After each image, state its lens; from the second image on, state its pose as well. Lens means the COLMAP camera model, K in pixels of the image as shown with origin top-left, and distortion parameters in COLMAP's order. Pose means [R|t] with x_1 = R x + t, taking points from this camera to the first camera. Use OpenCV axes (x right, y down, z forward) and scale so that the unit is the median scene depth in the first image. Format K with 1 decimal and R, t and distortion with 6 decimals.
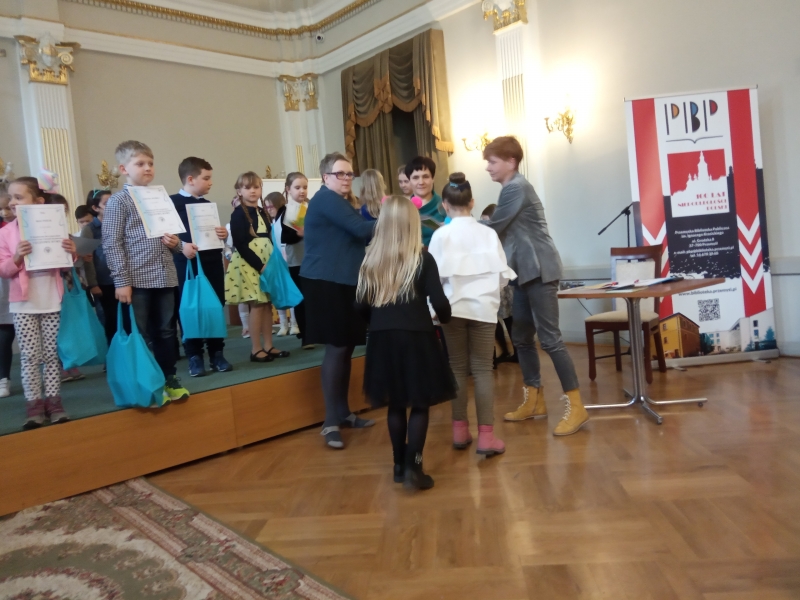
lens RADIAL K [[643.4, 0, 400.9], [0, 643.4, 305.0], [0, 0, 1]] dist [0.080662, -0.132752]
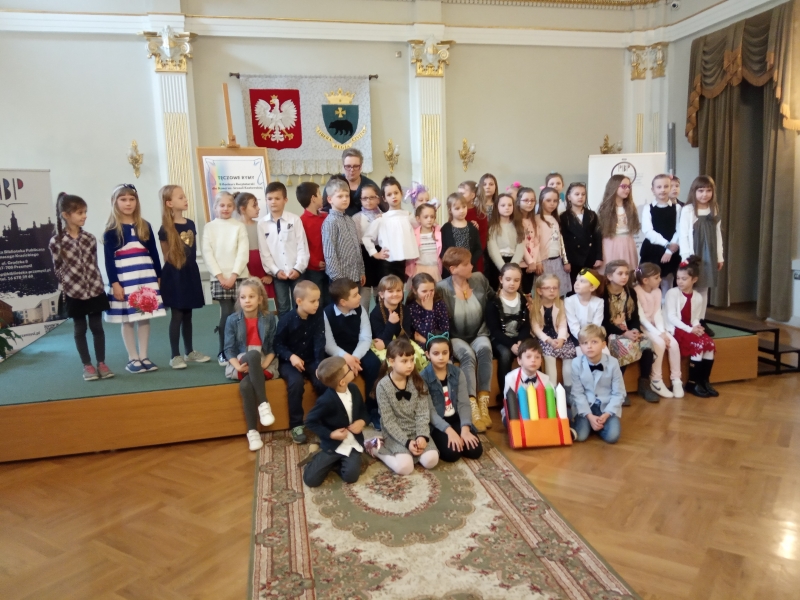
lens RADIAL K [[643.4, 0, 400.9], [0, 643.4, 300.5], [0, 0, 1]] dist [0.080662, -0.132752]
pose [[0.866726, 0.129293, -0.481736, 0.071299], [-0.080467, 0.989413, 0.120775, -0.070937], [0.492251, -0.065916, 0.867954, -0.147481]]
